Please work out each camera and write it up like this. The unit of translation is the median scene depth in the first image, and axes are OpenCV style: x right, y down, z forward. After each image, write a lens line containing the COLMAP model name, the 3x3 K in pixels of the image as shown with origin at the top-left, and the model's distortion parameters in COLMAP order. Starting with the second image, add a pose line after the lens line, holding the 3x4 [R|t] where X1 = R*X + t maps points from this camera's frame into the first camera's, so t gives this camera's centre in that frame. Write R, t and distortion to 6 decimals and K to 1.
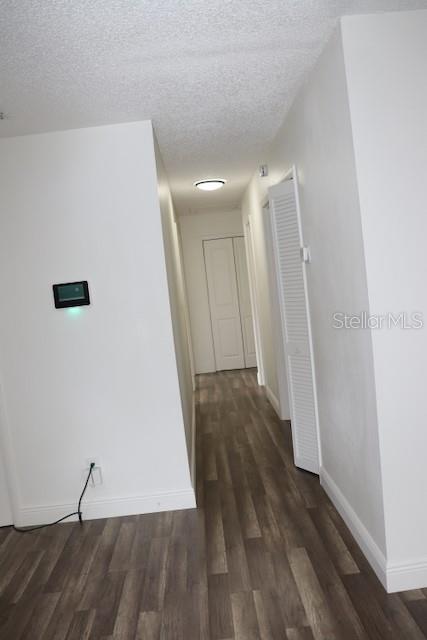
lens RADIAL K [[522.4, 0, 213.5], [0, 522.4, 320.0], [0, 0, 1]] dist [-0.163888, 0.124213]
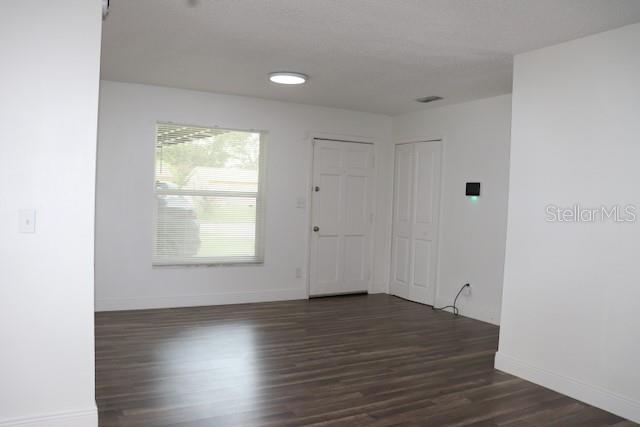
lens RADIAL K [[522.4, 0, 320.0], [0, 522.4, 213.5], [0, 0, 1]] dist [-0.163888, 0.124213]
pose [[0.452182, 0.162325, -0.877030, 1.093543], [-0.160777, 0.982027, 0.098864, -0.057054], [0.877315, 0.096302, 0.470153, -0.325783]]
